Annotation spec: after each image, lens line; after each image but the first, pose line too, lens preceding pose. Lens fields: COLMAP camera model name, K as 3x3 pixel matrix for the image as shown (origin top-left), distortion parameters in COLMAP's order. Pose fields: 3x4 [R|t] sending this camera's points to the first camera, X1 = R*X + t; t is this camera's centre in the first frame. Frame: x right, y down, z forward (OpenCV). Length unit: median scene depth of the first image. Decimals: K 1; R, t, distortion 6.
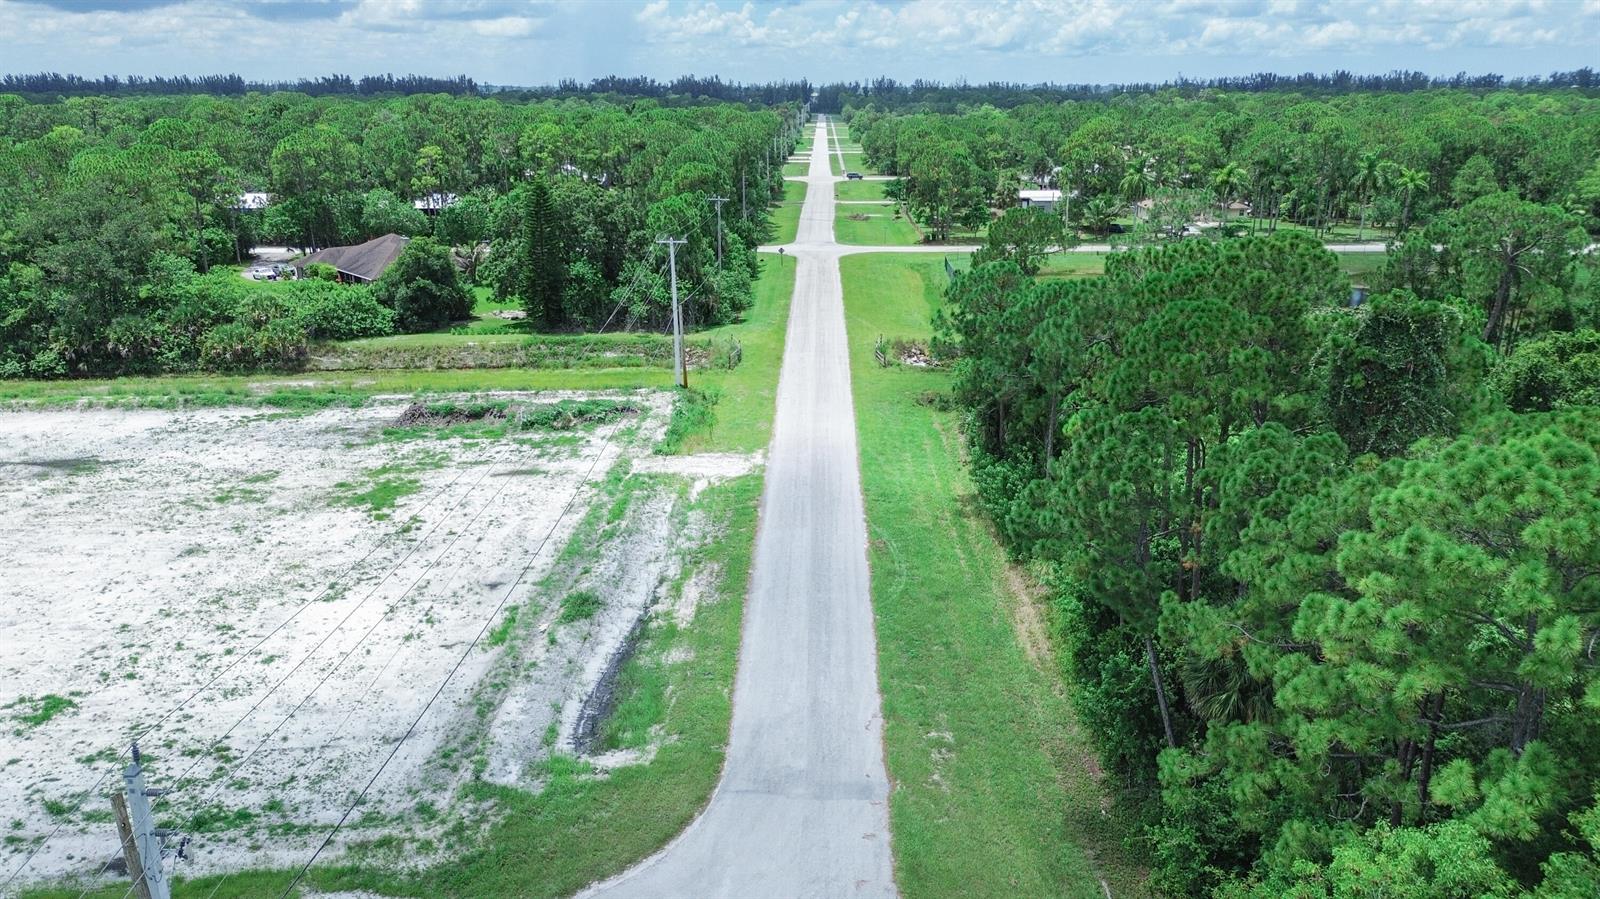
lens RADIAL K [[1121.3, 0, 800.0], [0, 1121.3, 449.5], [0, 0, 1]] dist [0.091689, -0.103887]
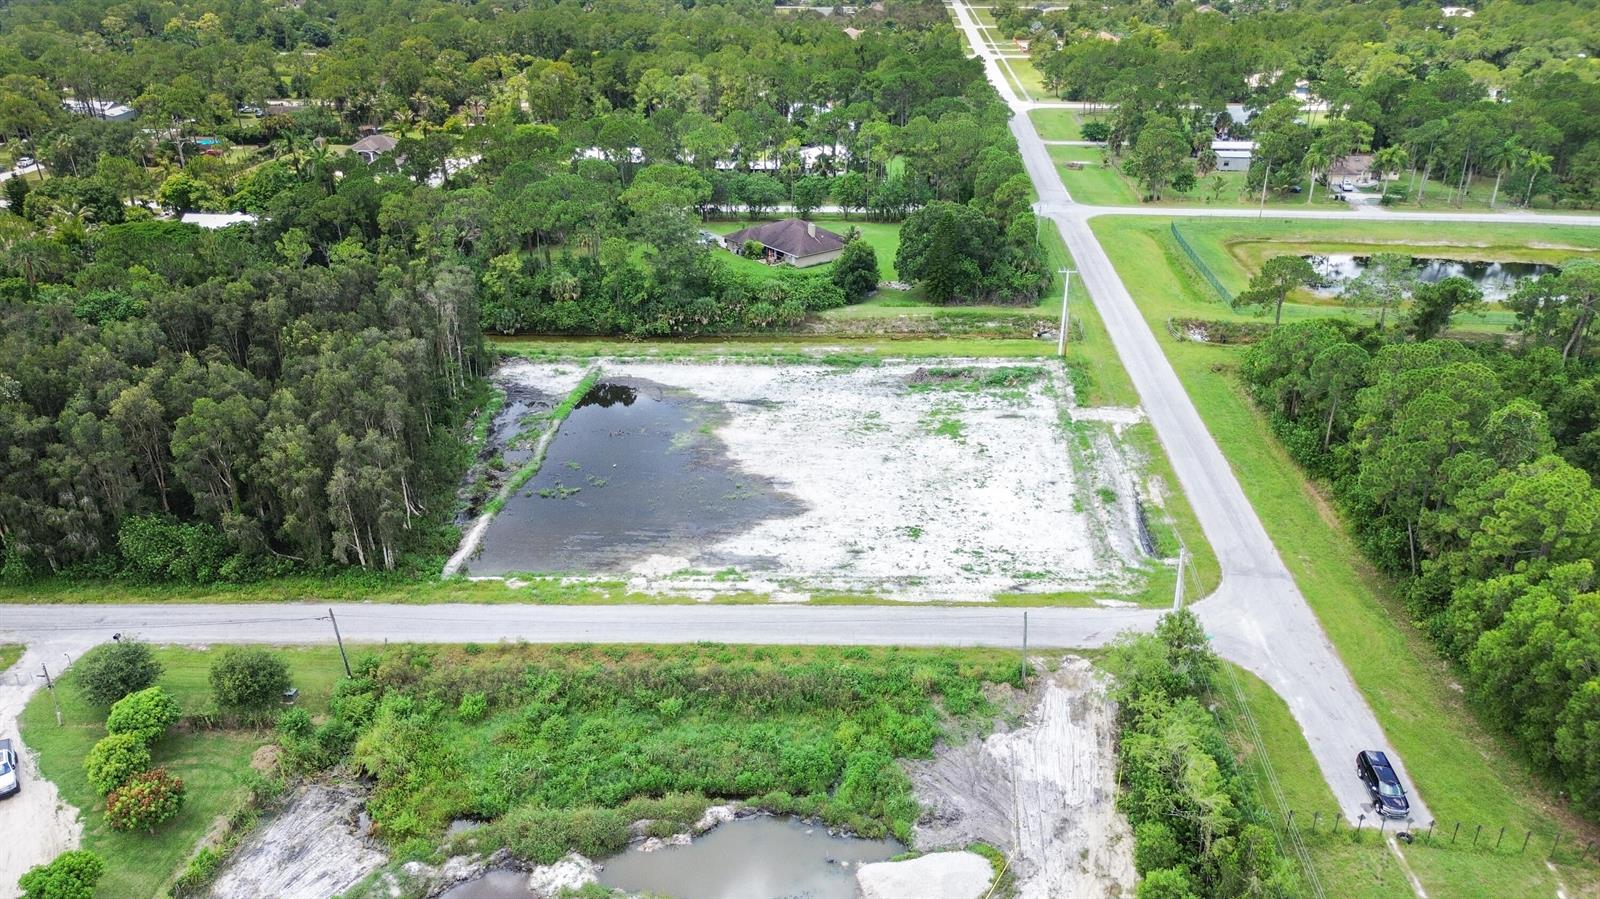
lens RADIAL K [[1121.3, 0, 800.0], [0, 1121.3, 449.5], [0, 0, 1]] dist [0.091689, -0.103887]
pose [[0.997777, 0.028496, -0.060247, -0.398018], [-0.020241, 0.990850, 0.133443, -0.137343], [0.063498, -0.131927, 0.989224, -0.711563]]
